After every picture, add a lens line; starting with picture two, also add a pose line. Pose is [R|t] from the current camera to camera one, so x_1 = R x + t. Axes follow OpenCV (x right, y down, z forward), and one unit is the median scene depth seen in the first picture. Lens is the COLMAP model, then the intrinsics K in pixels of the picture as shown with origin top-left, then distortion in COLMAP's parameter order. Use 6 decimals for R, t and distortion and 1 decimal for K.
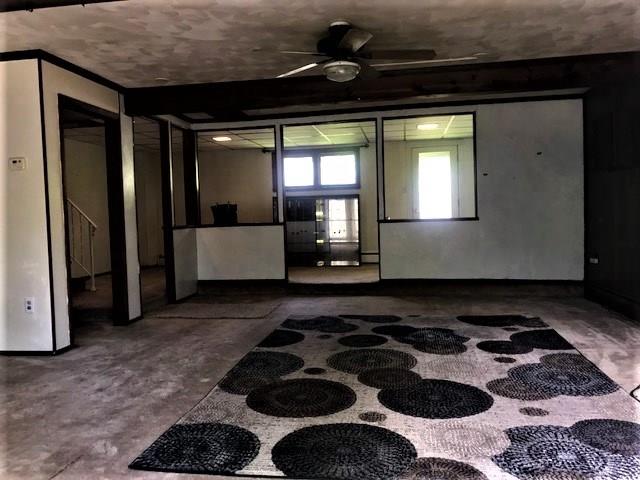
lens RADIAL K [[533.4, 0, 317.3], [0, 533.4, 238.5], [0, 0, 1]] dist [0.018277, -0.014571]
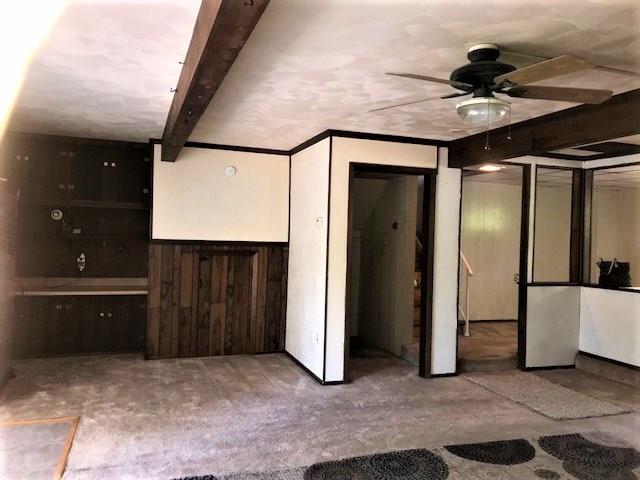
lens RADIAL K [[533.4, 0, 317.4], [0, 533.4, 238.7], [0, 0, 1]] dist [0.018277, -0.014571]
pose [[0.453236, 0.051817, -0.889883, 0.432124], [-0.084904, 0.996280, 0.014769, -0.096226], [0.887338, 0.068861, 0.455949, 0.351245]]
